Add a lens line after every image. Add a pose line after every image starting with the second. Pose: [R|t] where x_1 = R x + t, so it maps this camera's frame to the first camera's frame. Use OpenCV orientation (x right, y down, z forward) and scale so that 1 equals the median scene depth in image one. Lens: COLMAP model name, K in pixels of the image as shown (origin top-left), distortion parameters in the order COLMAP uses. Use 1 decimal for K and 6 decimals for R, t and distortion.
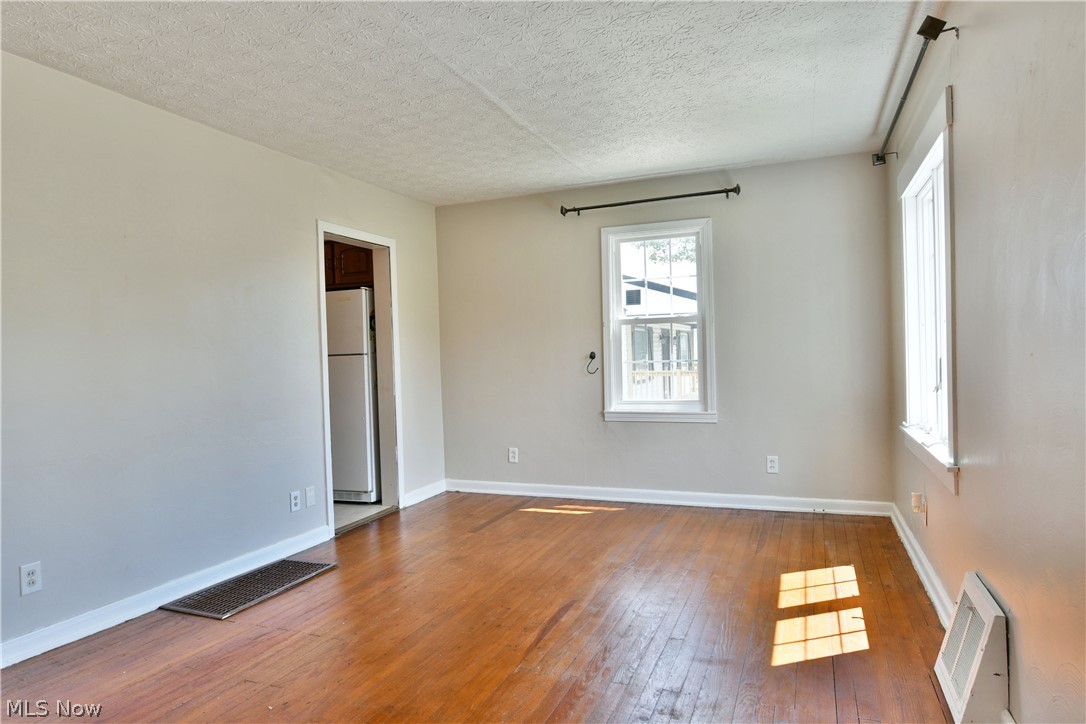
lens RADIAL K [[689.9, 0, 526.2], [0, 689.9, 360.9], [0, 0, 1]] dist [-0.010991, -0.002276]
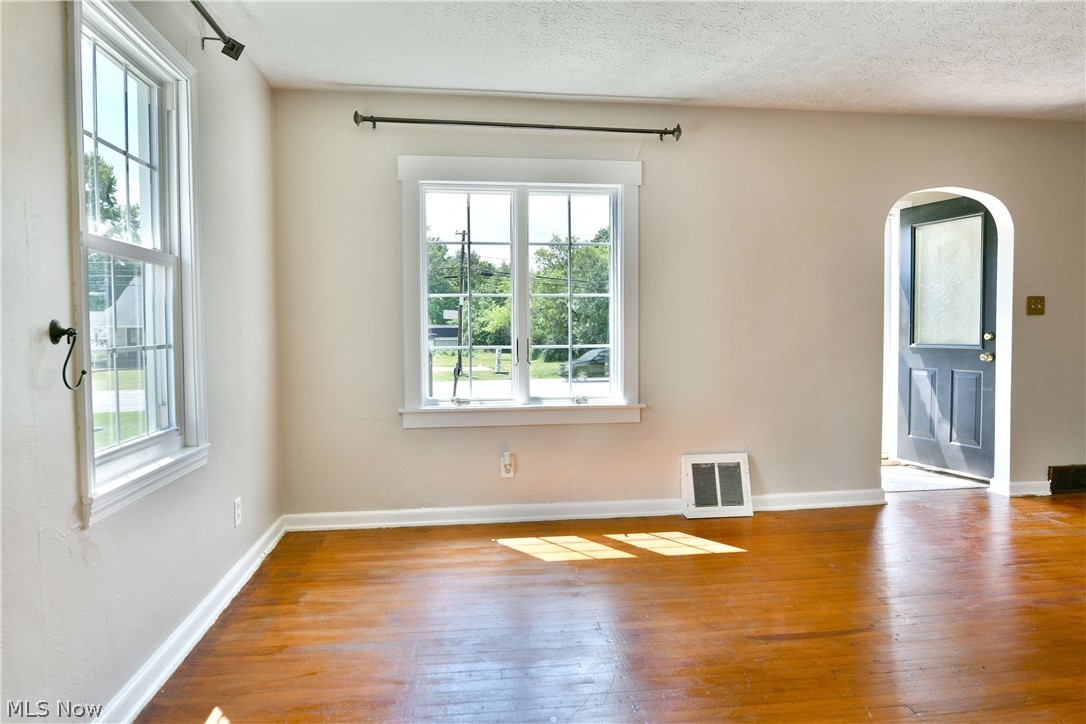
lens RADIAL K [[655.1, 0, 552.1], [0, 655.1, 357.0], [0, 0, 1]] dist [-0.012171, -0.002476]
pose [[-0.524378, -0.005782, 0.851466, -0.299400], [0.025426, 0.999425, 0.022445, 0.002964], [-0.851106, 0.033419, -0.523929, 1.059737]]
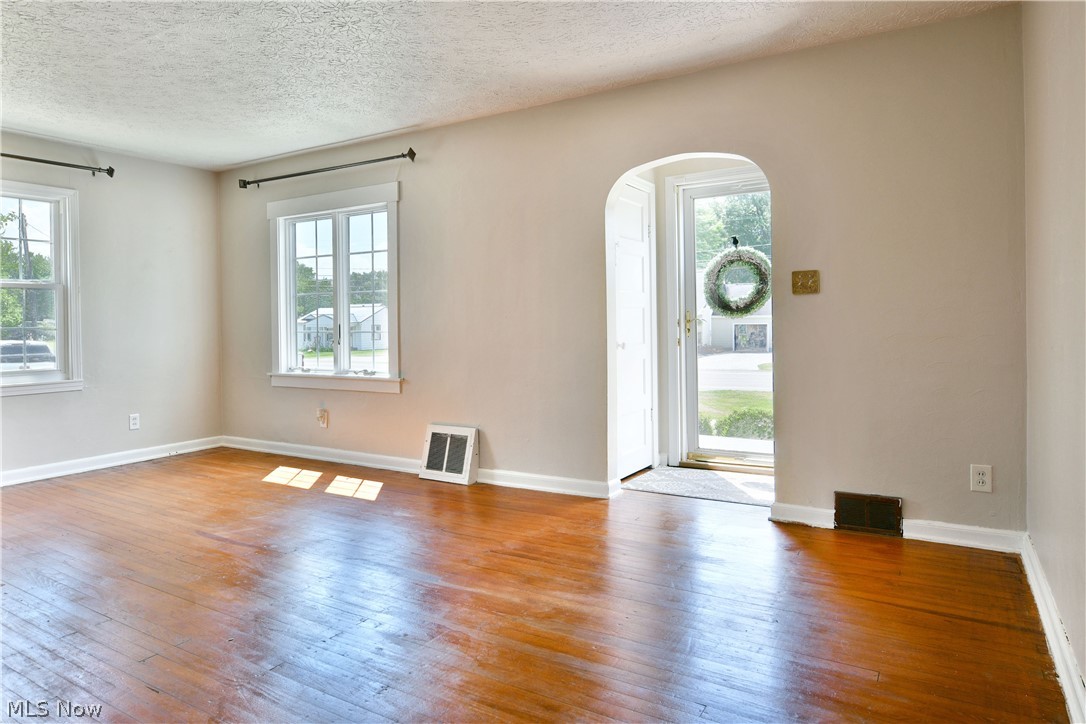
lens RADIAL K [[675.9, 0, 554.4], [0, 675.9, 325.0], [0, 0, 1]] dist [-0.006045, -0.000304]
pose [[0.122194, 0.017455, 0.992353, -0.655323], [0.017692, 0.999648, -0.019762, 0.025997], [-0.992349, 0.019972, 0.121842, 0.180220]]
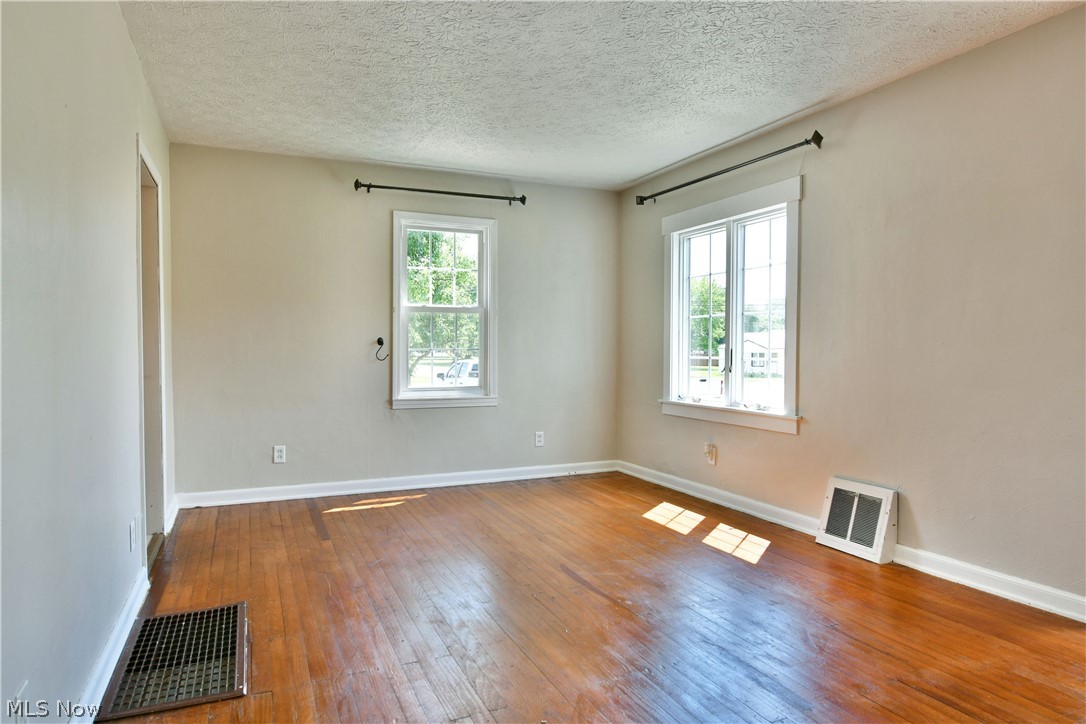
lens RADIAL K [[688.8, 0, 567.9], [0, 688.8, 360.5], [0, 0, 1]] dist [-0.019112, -0.001401]
pose [[0.655884, 0.013884, 0.754734, -0.498078], [-0.015128, 0.999872, -0.005247, 0.021764], [-0.754710, -0.007976, 0.656010, 0.194376]]
